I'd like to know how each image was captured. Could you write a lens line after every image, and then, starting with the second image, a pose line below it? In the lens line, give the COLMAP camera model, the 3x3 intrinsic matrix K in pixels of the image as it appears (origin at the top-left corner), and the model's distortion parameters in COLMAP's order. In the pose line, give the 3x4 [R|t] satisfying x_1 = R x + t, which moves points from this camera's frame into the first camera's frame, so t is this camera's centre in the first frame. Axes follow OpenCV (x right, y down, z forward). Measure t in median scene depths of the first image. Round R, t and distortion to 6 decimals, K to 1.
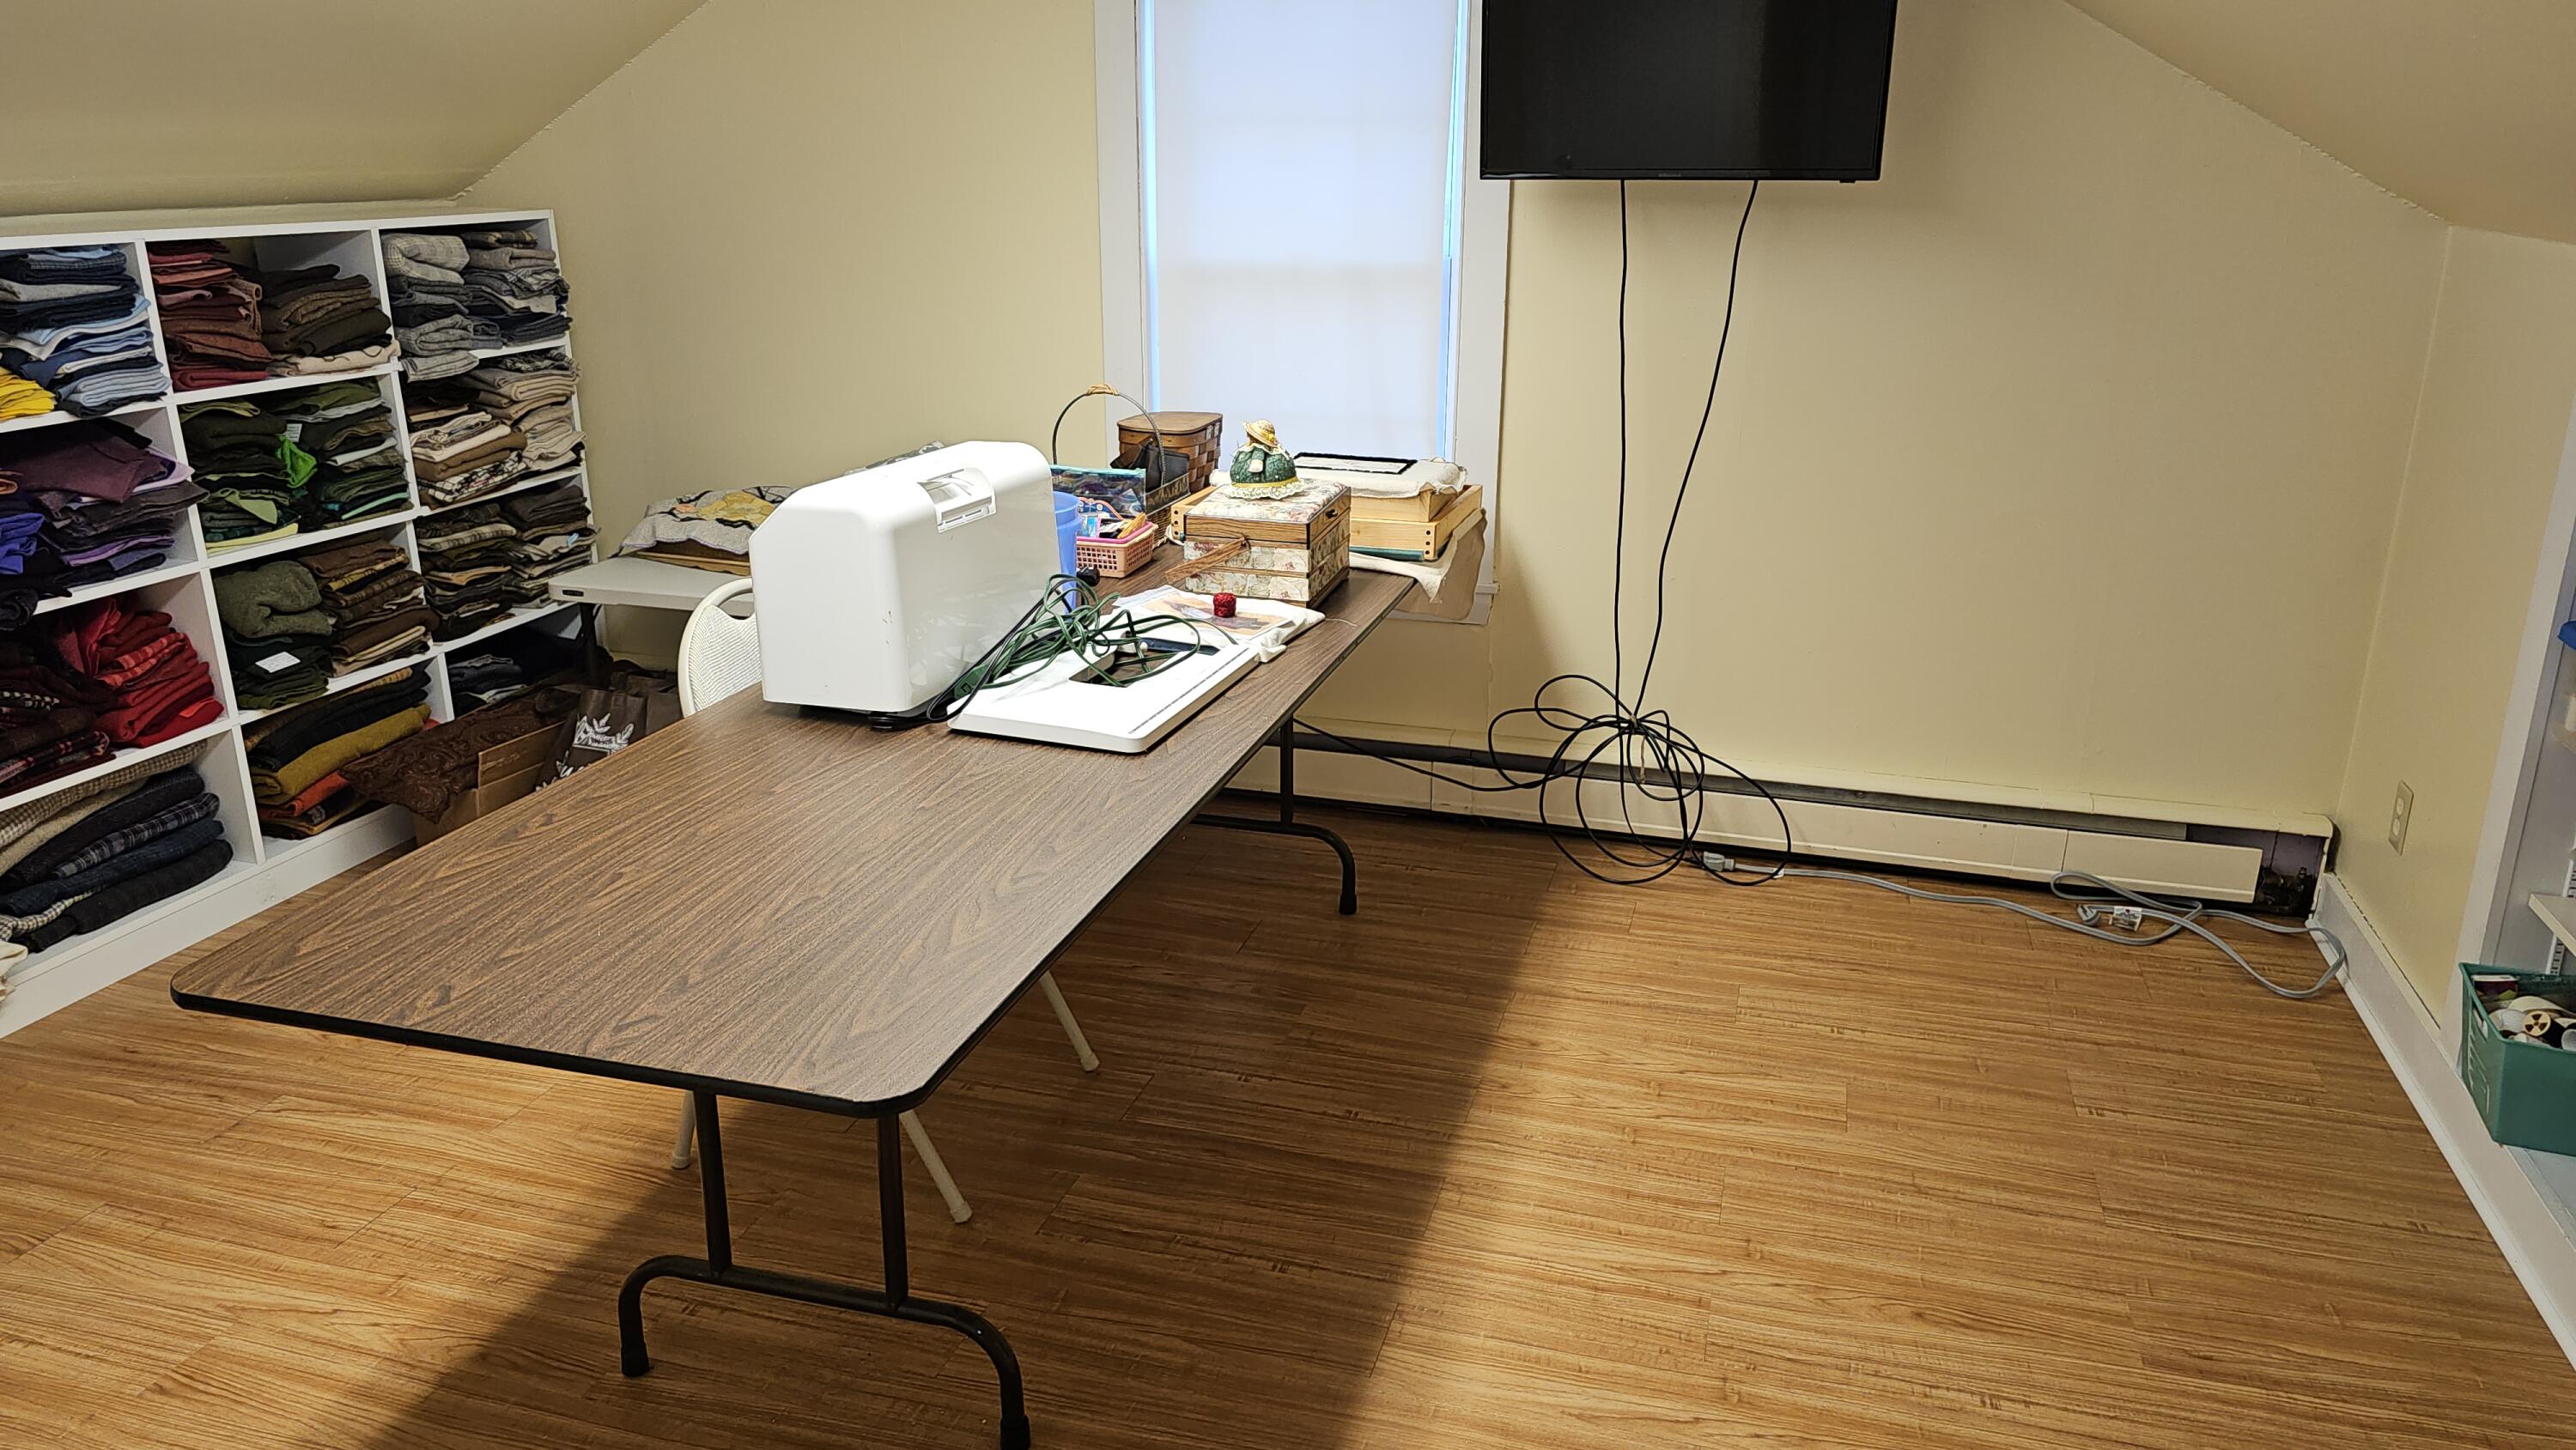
lens RADIAL K [[1752.2, 0, 1298.1], [0, 1752.2, 722.5], [0, 0, 1]] dist [0.083946, -0.077813]
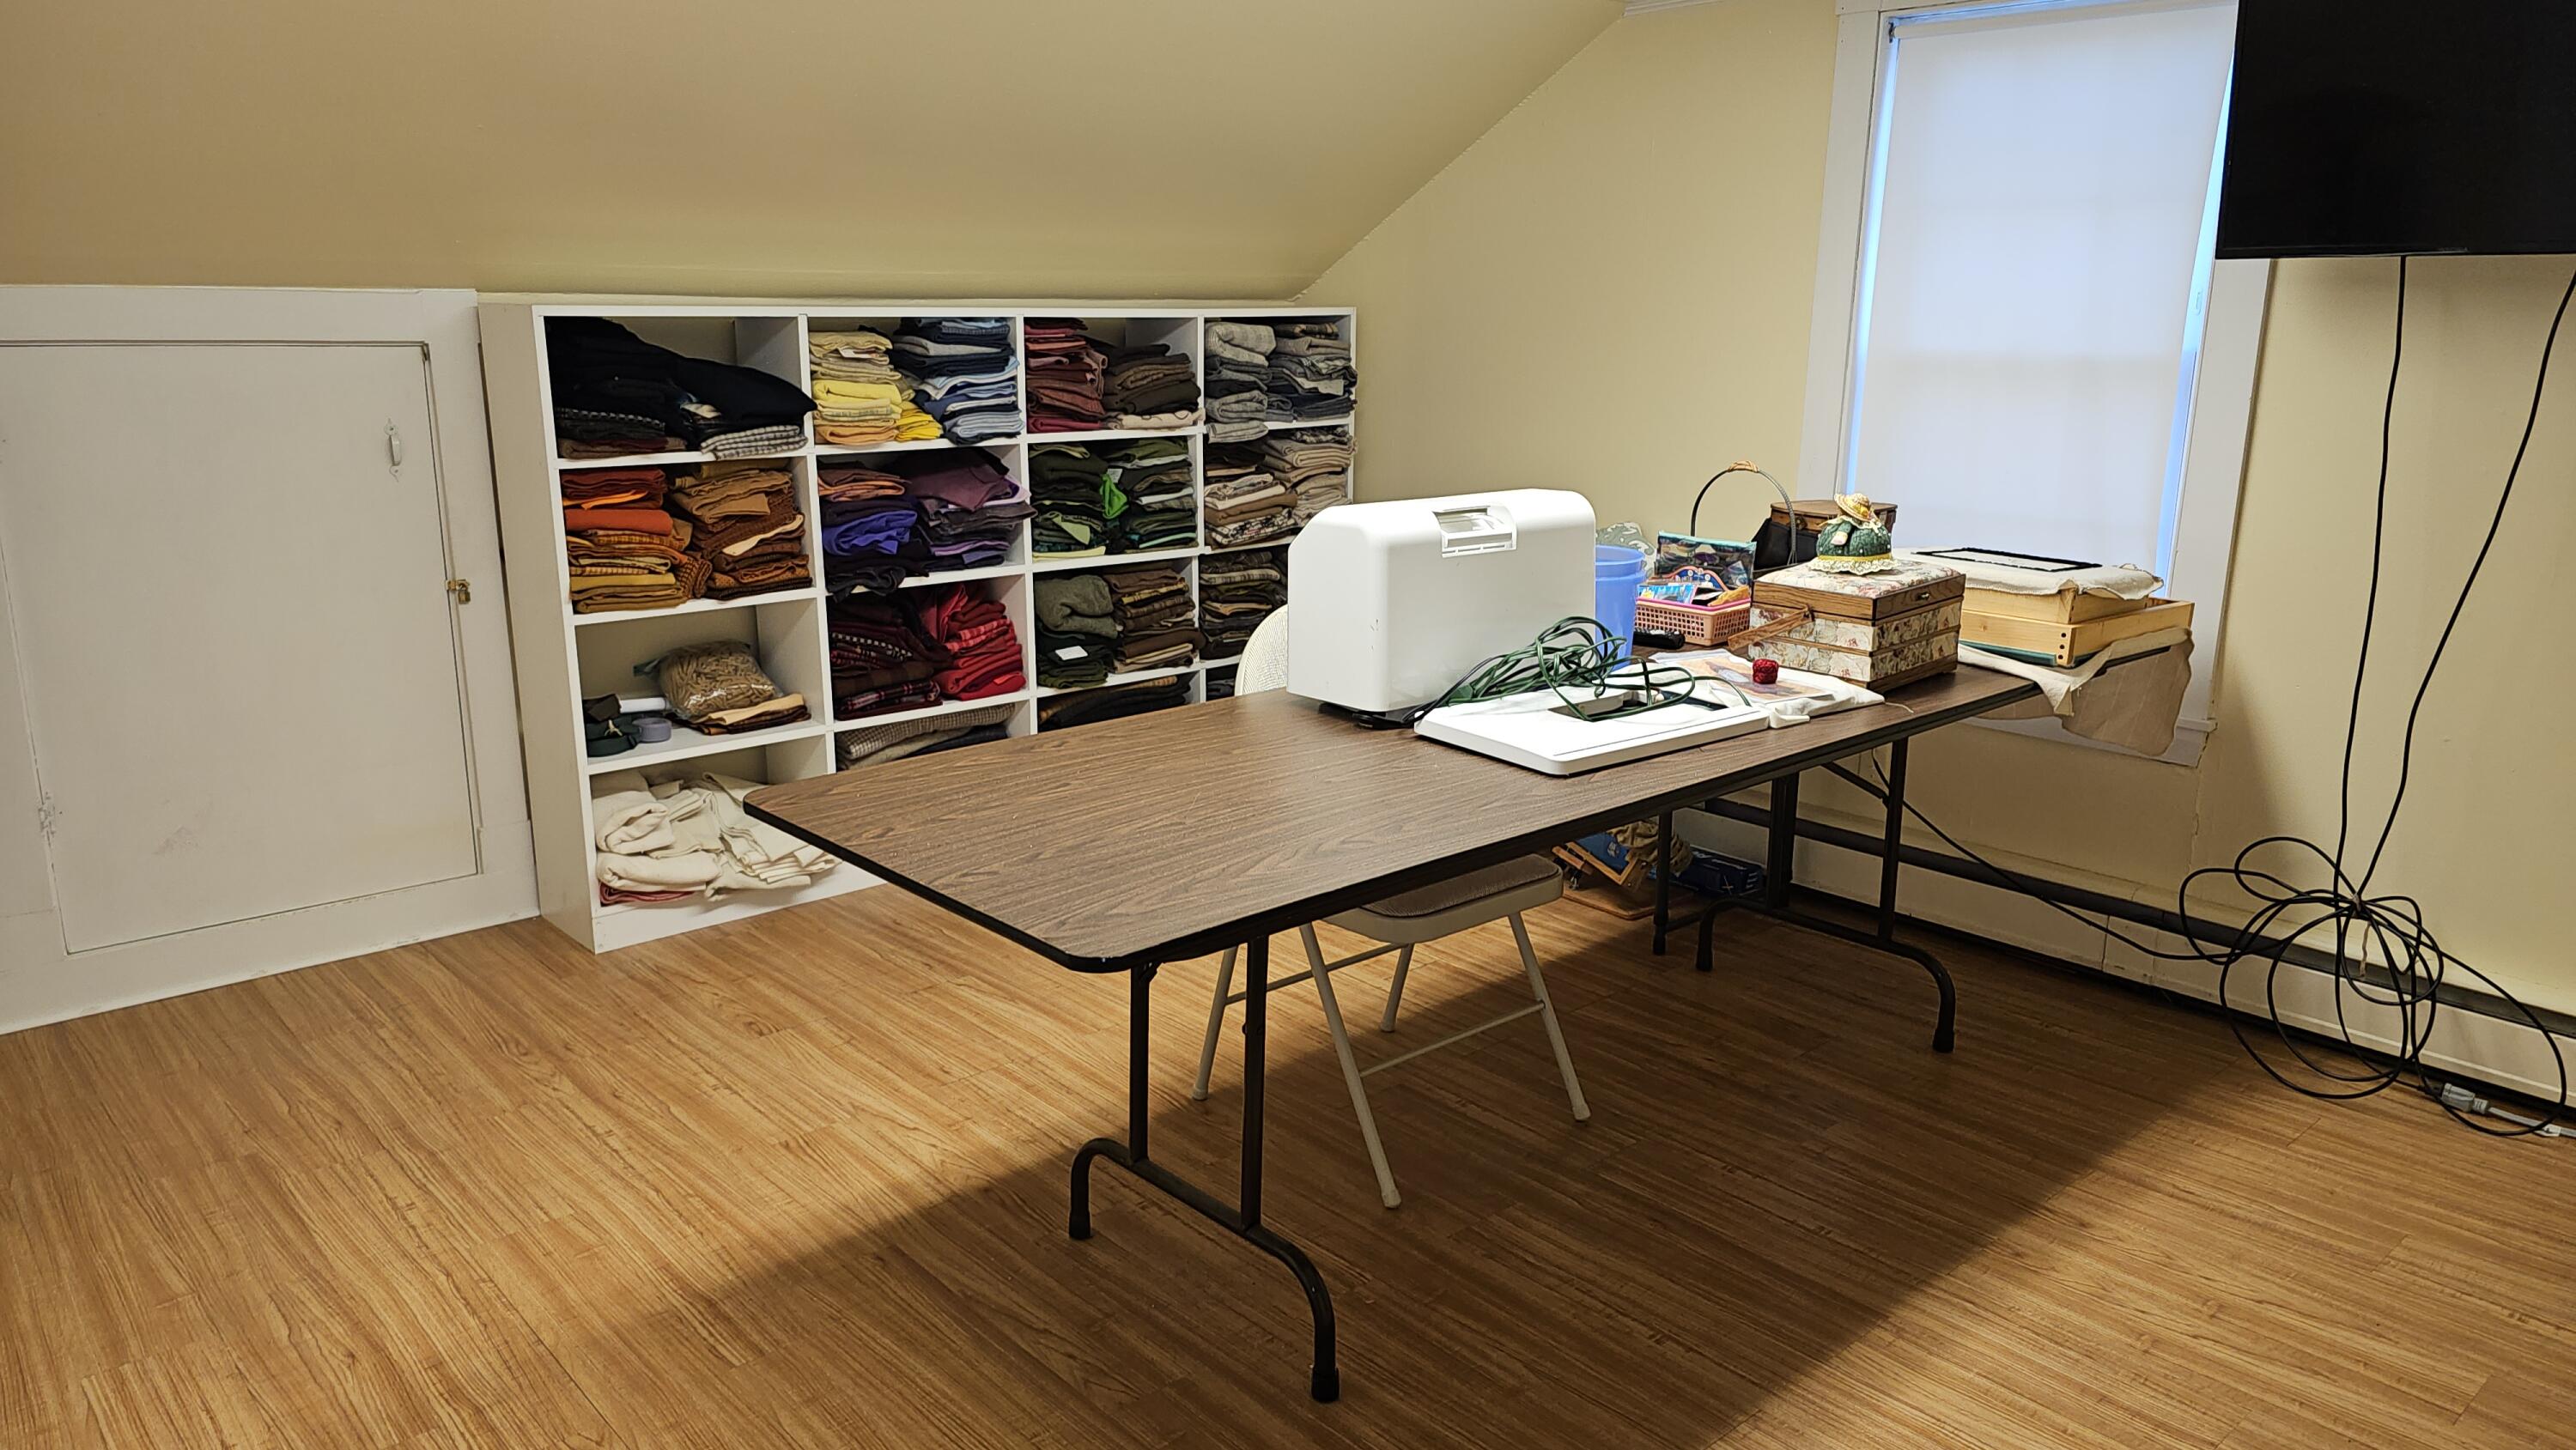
lens RADIAL K [[1752.2, 0, 1283.7], [0, 1752.2, 735.5], [0, 0, 1]] dist [0.083946, -0.077813]
pose [[0.850012, 0.130671, -0.510298, 0.218984], [-0.169799, 0.985003, -0.030608, 0.040375], [0.498646, 0.112665, 0.859453, 0.025911]]
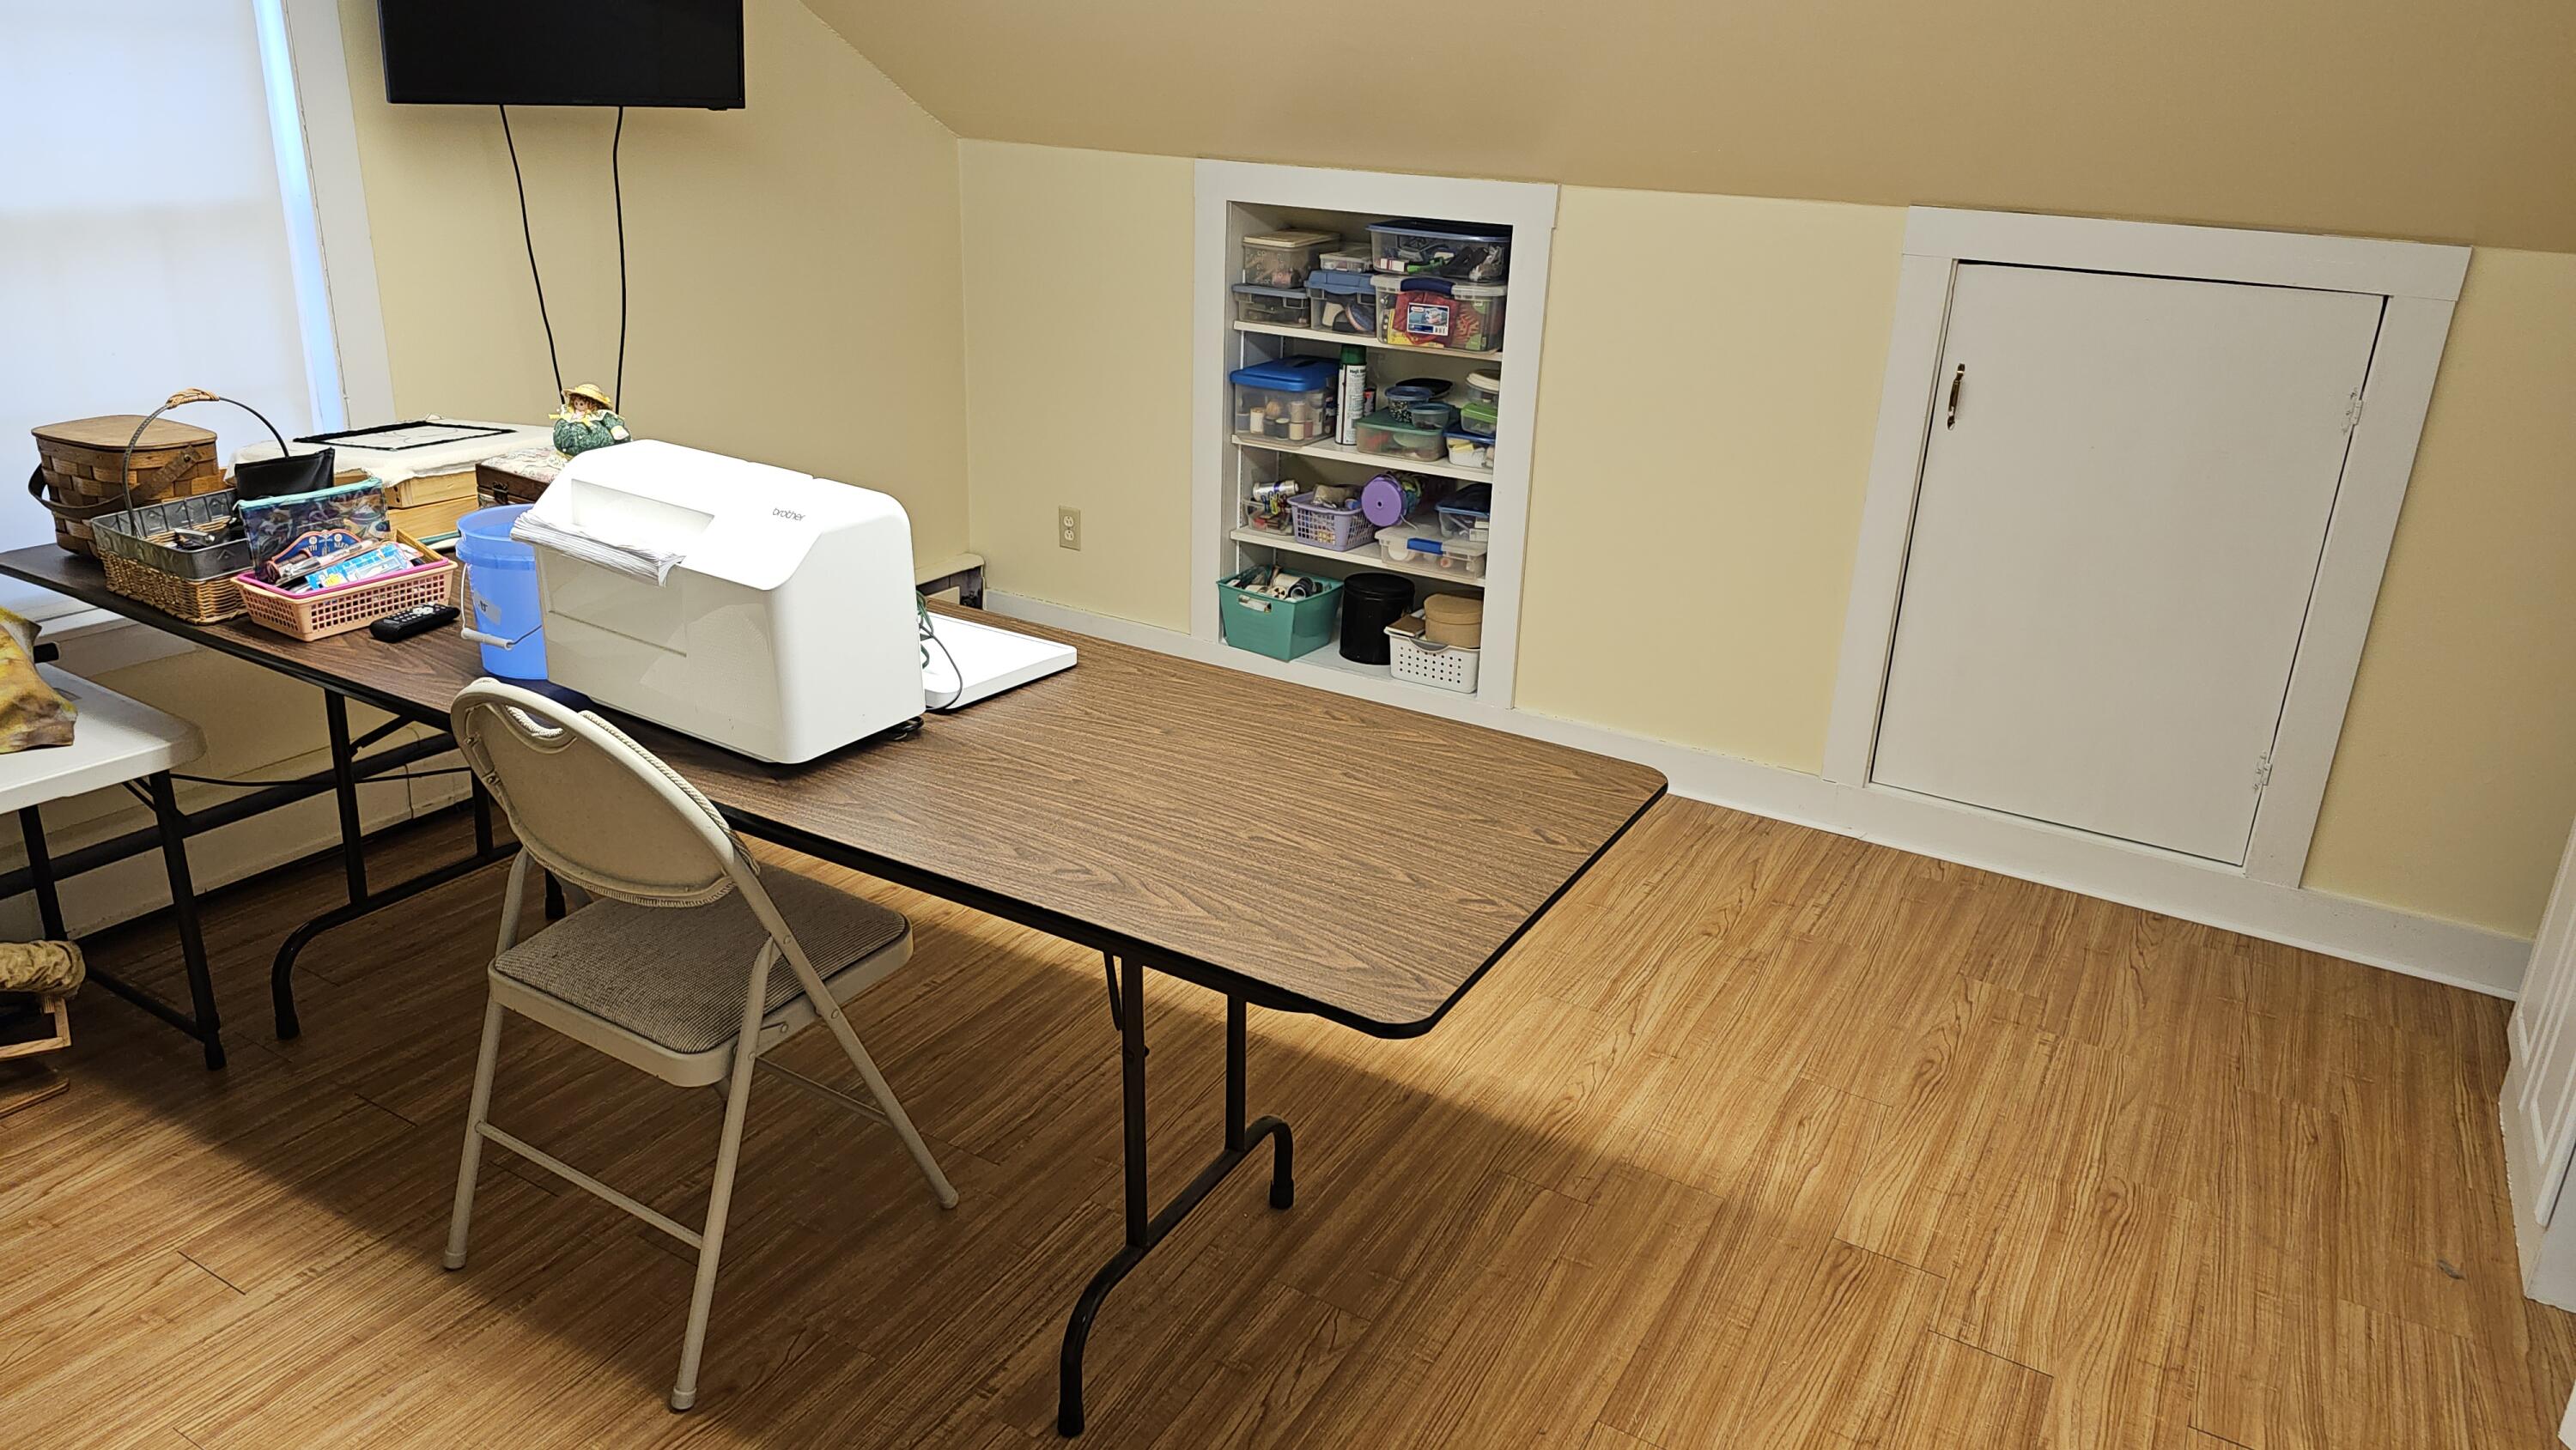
lens RADIAL K [[1752.2, 0, 1268.7], [0, 1752.2, 699.0], [0, 0, 1]] dist [0.083946, -0.077813]
pose [[0.232161, -0.323852, 0.917181, -0.828134], [0.264352, 0.928460, 0.260921, -0.165505], [-0.936066, 0.181883, 0.301163, 0.413499]]
